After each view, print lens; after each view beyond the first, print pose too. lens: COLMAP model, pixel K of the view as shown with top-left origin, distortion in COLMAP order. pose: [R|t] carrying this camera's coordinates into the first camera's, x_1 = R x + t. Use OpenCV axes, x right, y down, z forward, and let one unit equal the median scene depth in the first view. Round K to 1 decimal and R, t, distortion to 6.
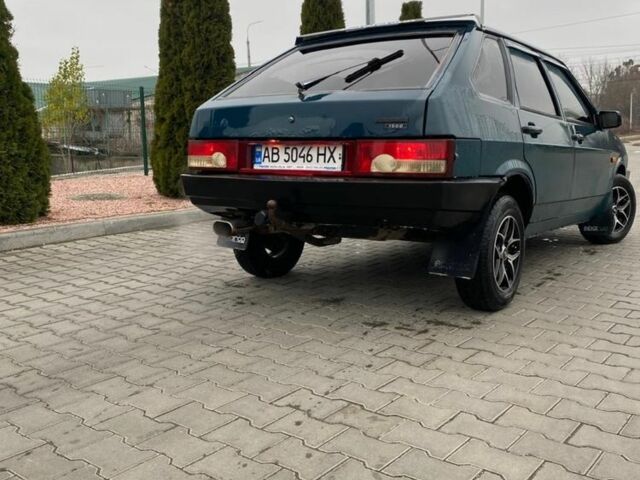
lens RADIAL K [[650.9, 0, 320.0], [0, 650.9, 240.0], [0, 0, 1]] dist [0.020252, 0.000178]
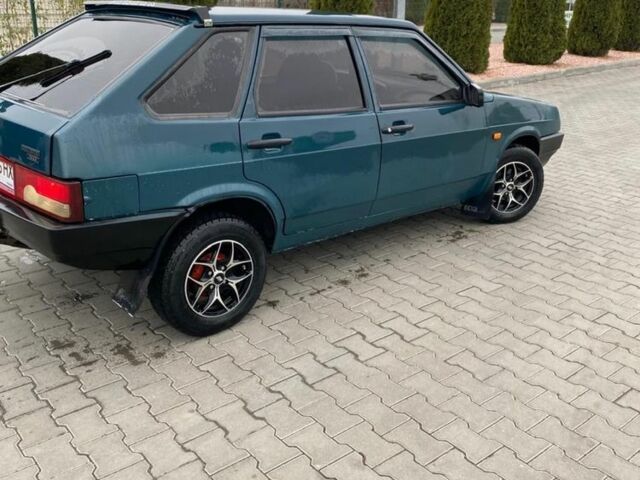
lens RADIAL K [[650.9, 0, 320.0], [0, 650.9, 240.0], [0, 0, 1]] dist [0.020252, 0.000178]
pose [[0.982354, 0.091813, -0.162943, 0.481577], [-0.058049, 0.977863, 0.201031, -0.193232], [0.177793, -0.188025, 0.965938, 0.110829]]
